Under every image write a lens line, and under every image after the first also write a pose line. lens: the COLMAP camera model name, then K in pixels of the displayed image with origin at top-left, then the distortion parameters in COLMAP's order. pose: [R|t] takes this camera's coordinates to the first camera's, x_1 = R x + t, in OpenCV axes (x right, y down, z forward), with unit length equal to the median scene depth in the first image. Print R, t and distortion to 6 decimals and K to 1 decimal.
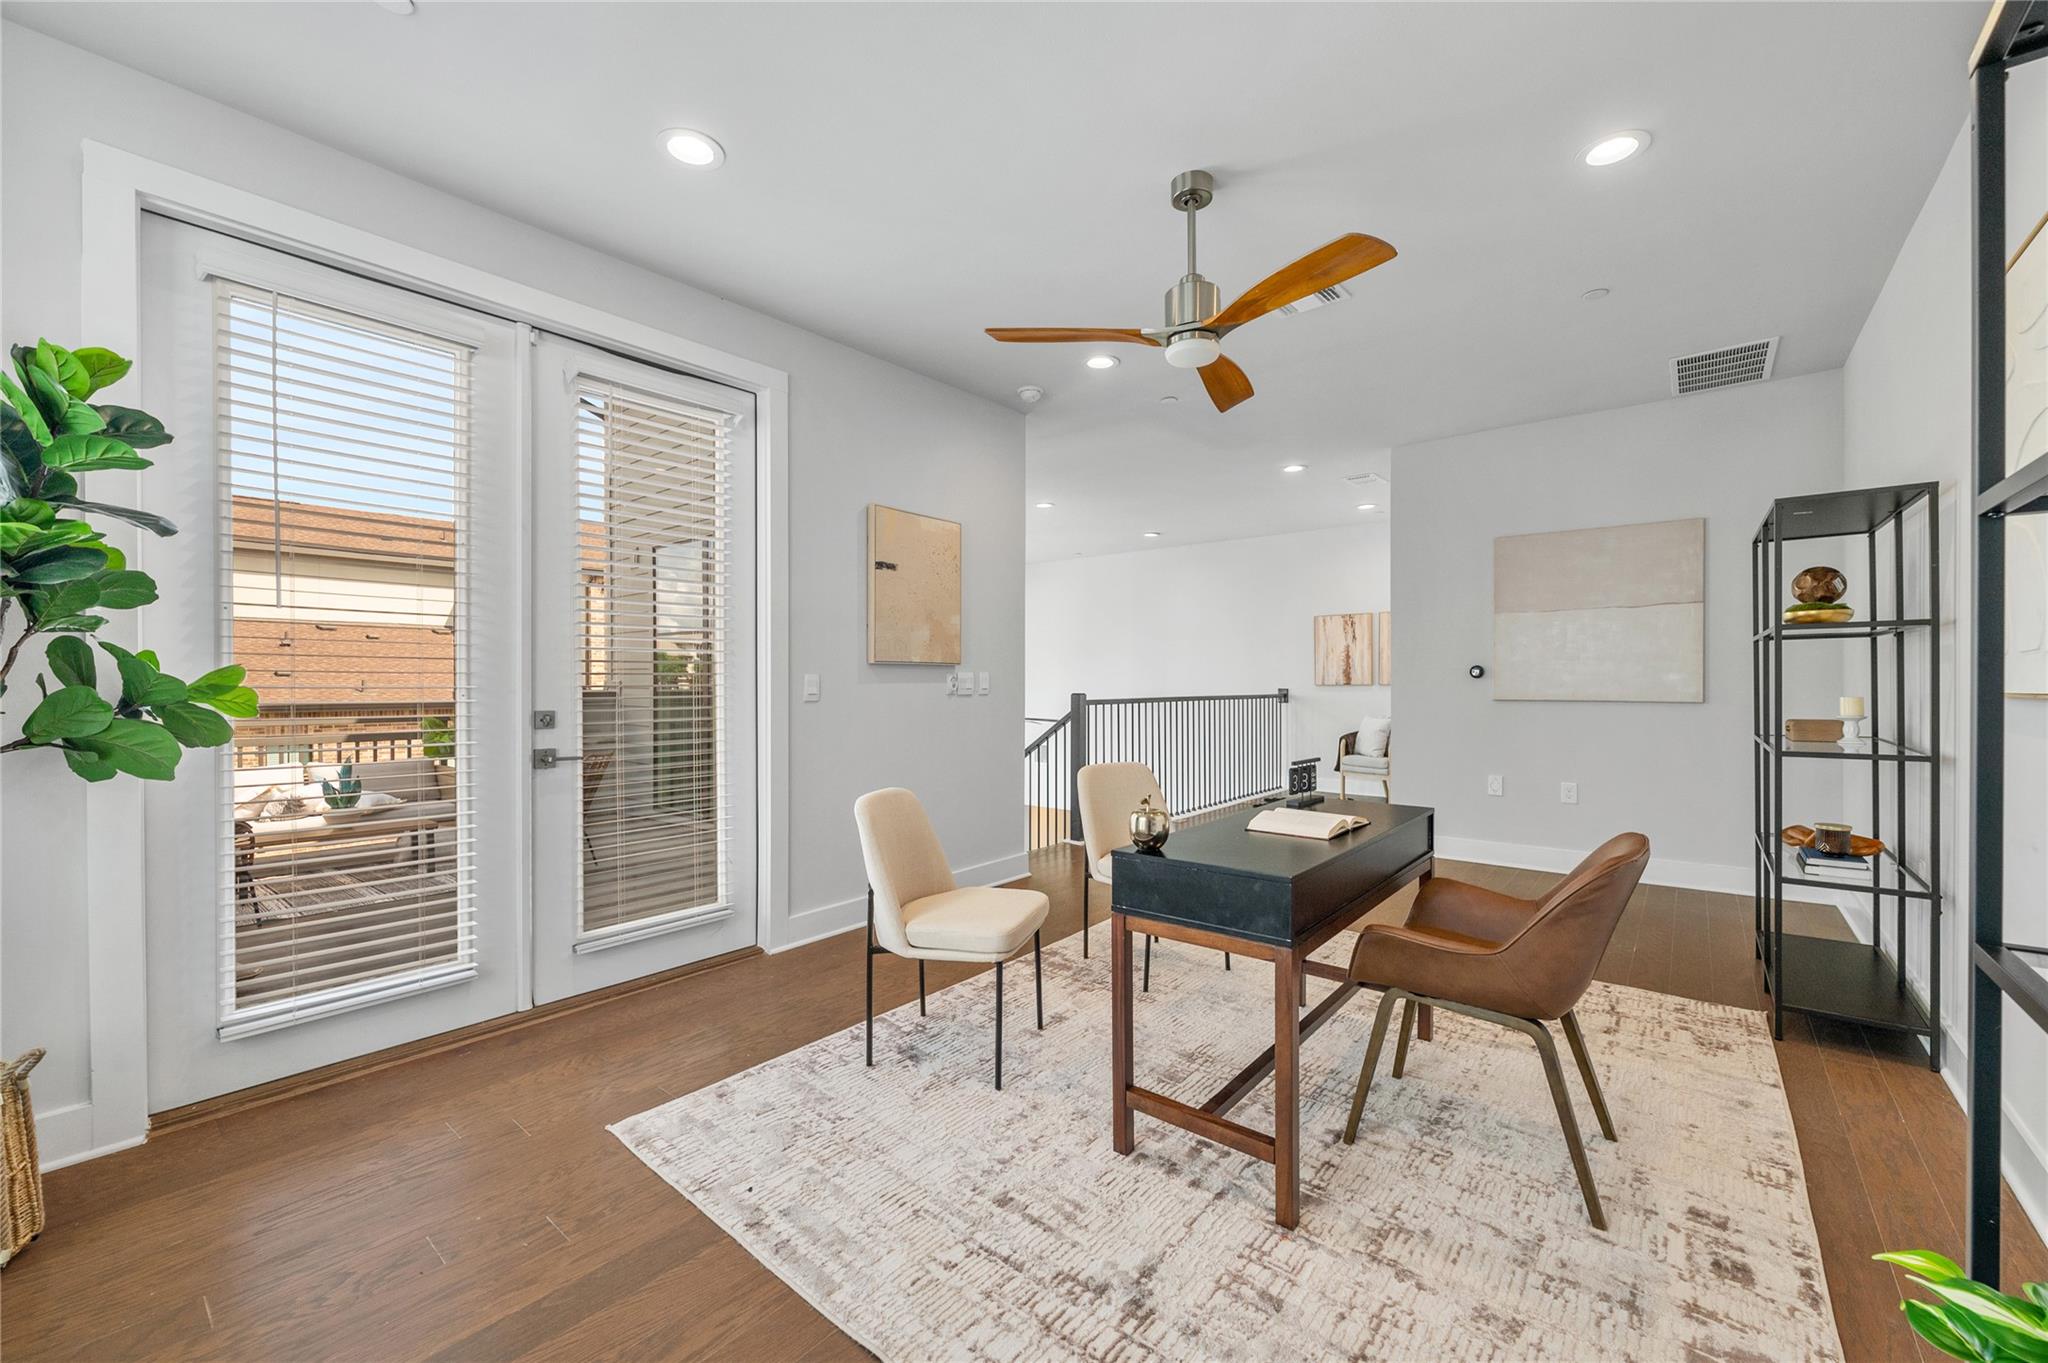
lens RADIAL K [[815.3, 0, 1015.1], [0, 815.3, 681.2], [0, 0, 1]] dist [-0.003654, -0.000638]
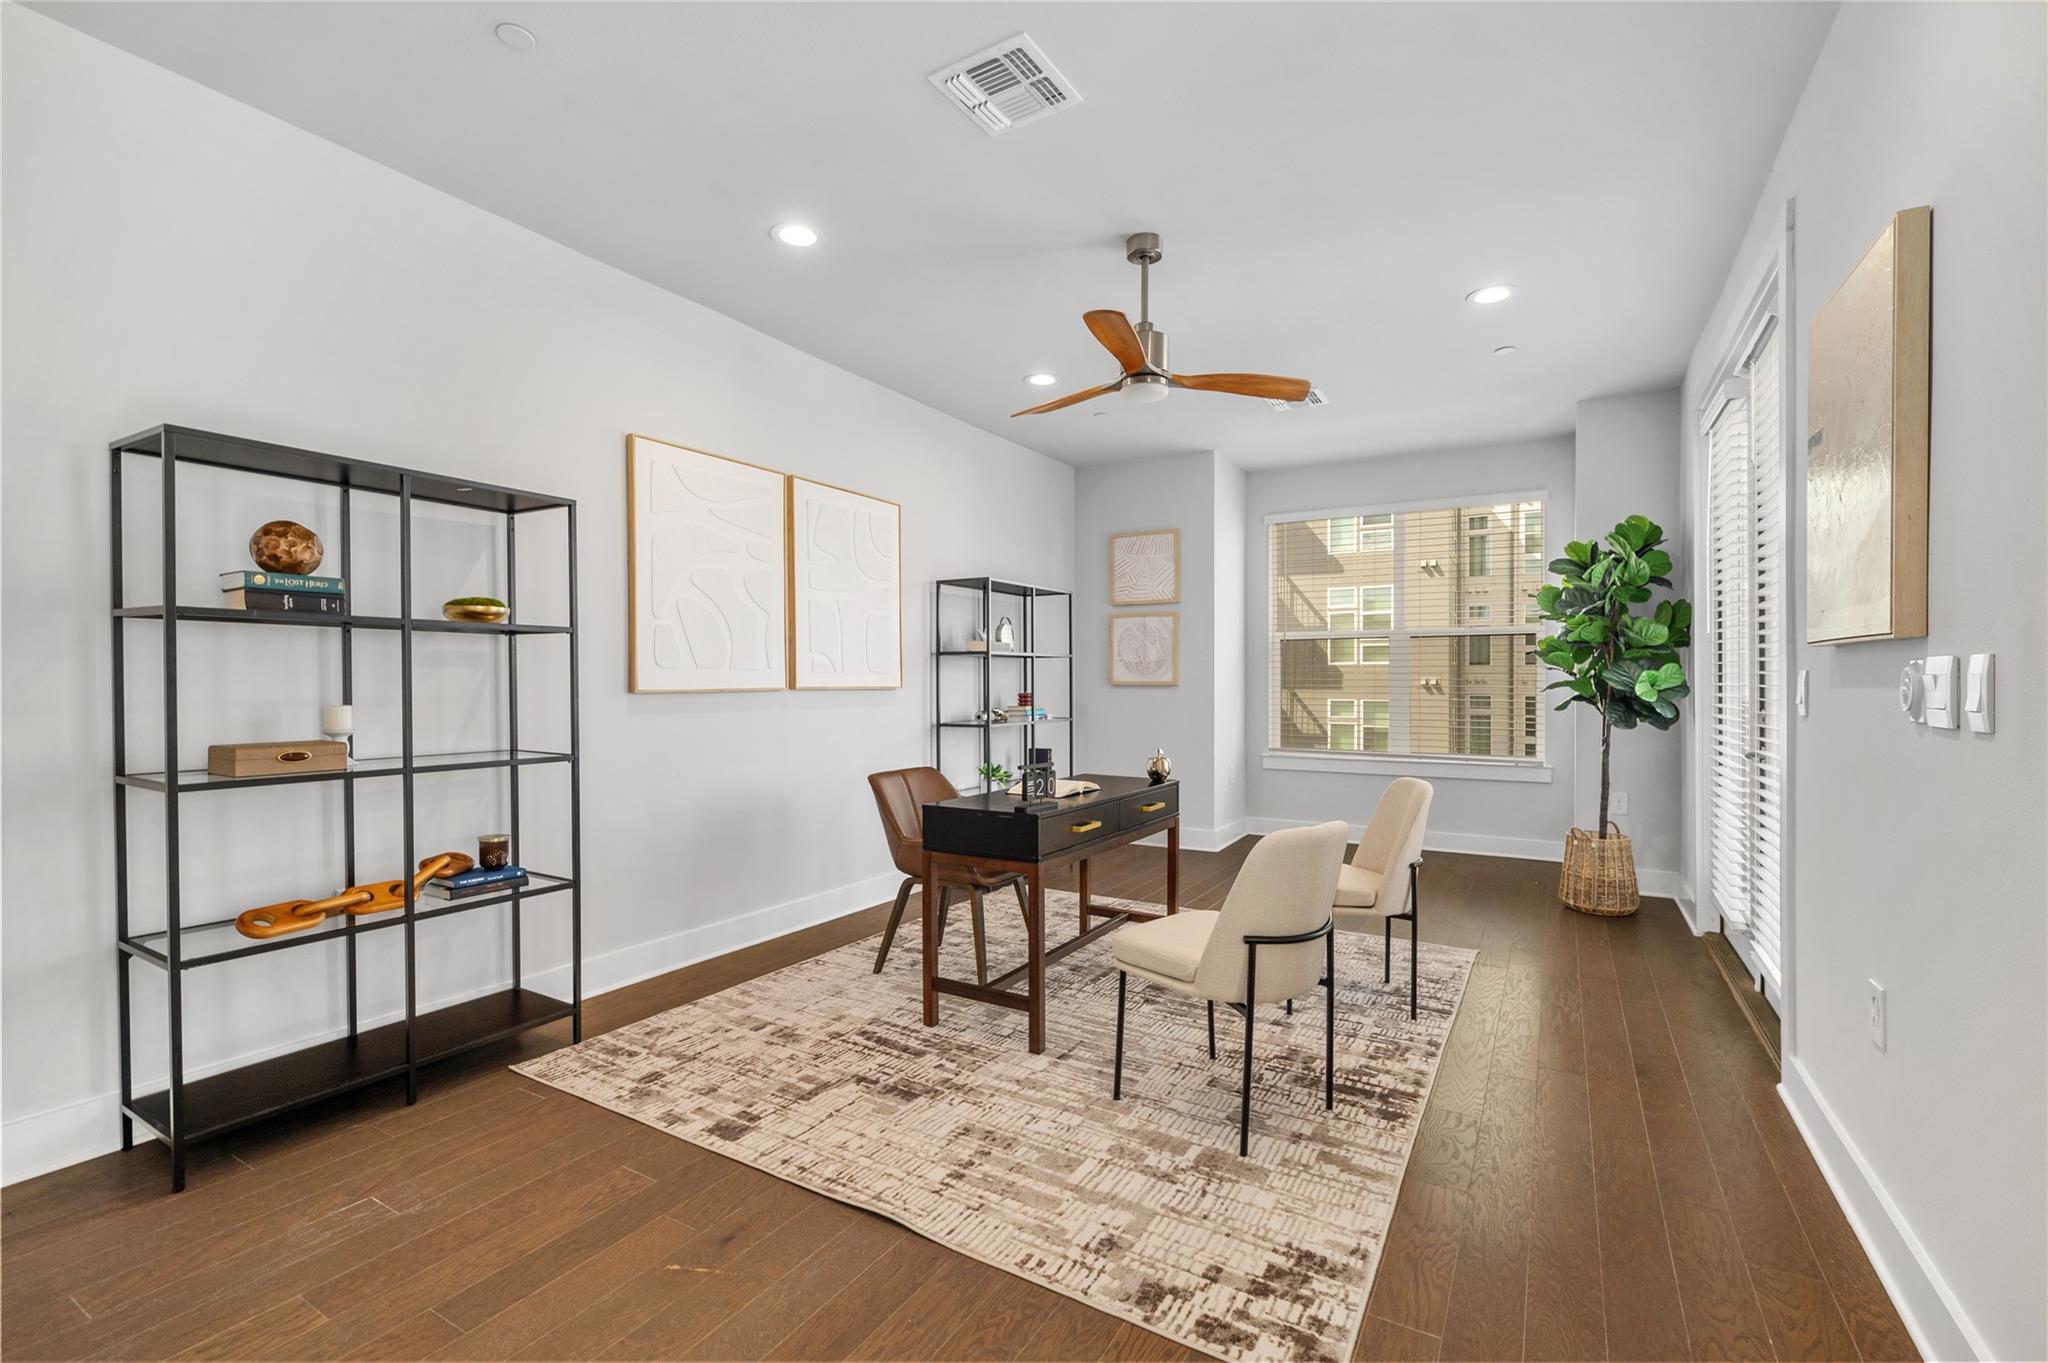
lens RADIAL K [[900.0, 0, 1029.4], [0, 900.0, 688.9], [0, 0, 1]] dist [-0.010615, 0.000187]
pose [[-0.985497, 0.002219, -0.169677, 0.384066], [0.000292, 0.999935, 0.011383, -0.001078], [0.169692, 0.011168, -0.985434, 1.425821]]
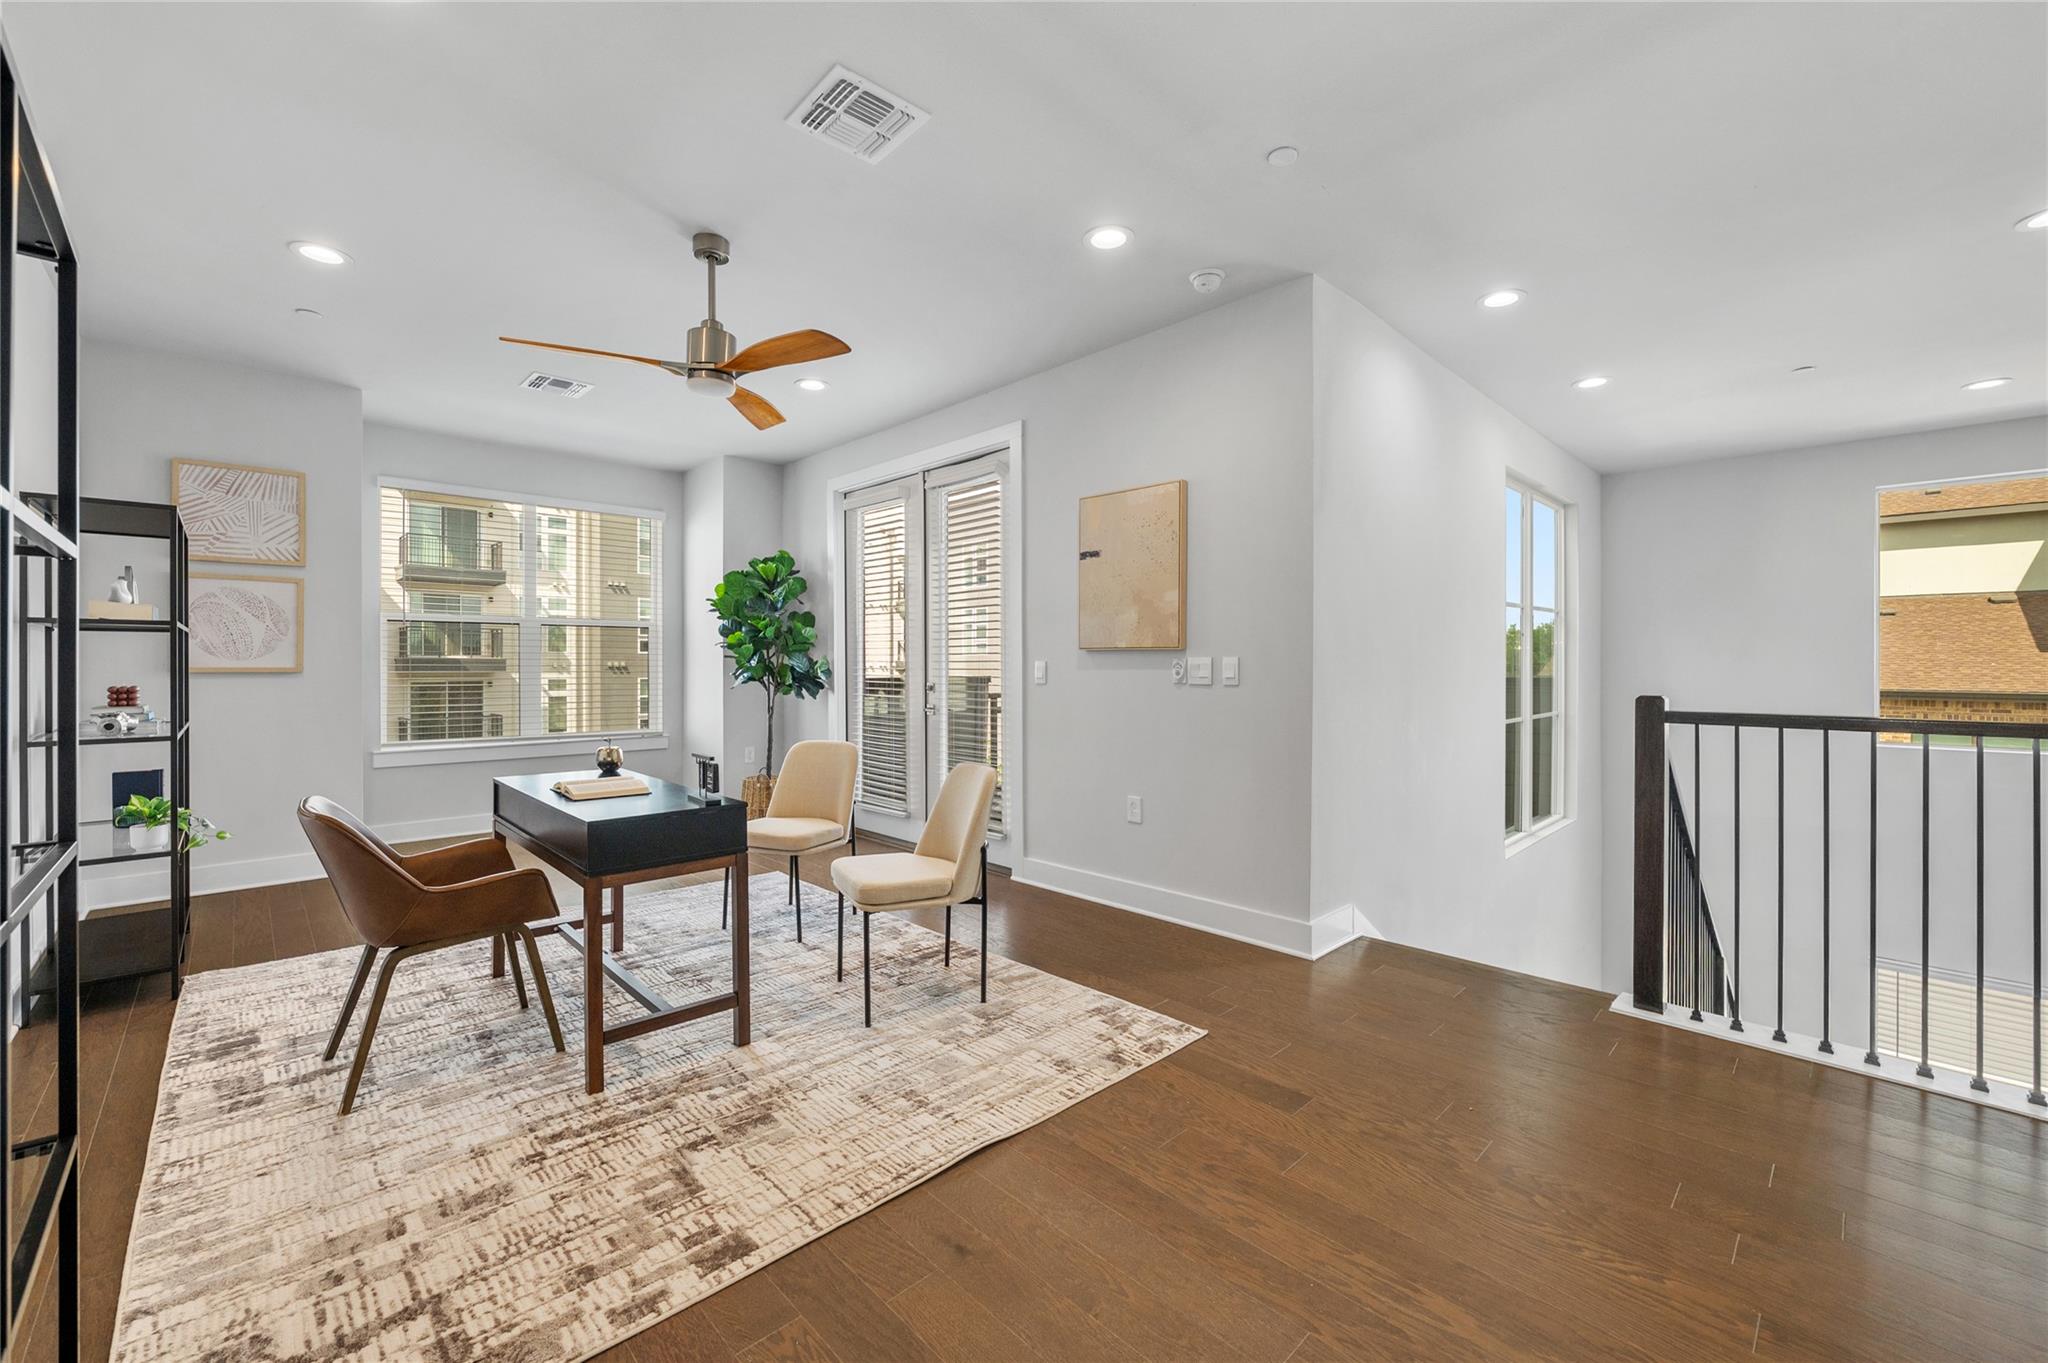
lens RADIAL K [[815.3, 0, 1020.8], [0, 815.3, 665.3], [0, 0, 1]] dist [-0.003654, -0.000638]
pose [[-0.109368, 0.001814, -0.994000, 0.862728], [-0.002705, 0.999994, 0.002122, -0.004471], [0.993998, 0.002921, -0.109363, 1.019236]]
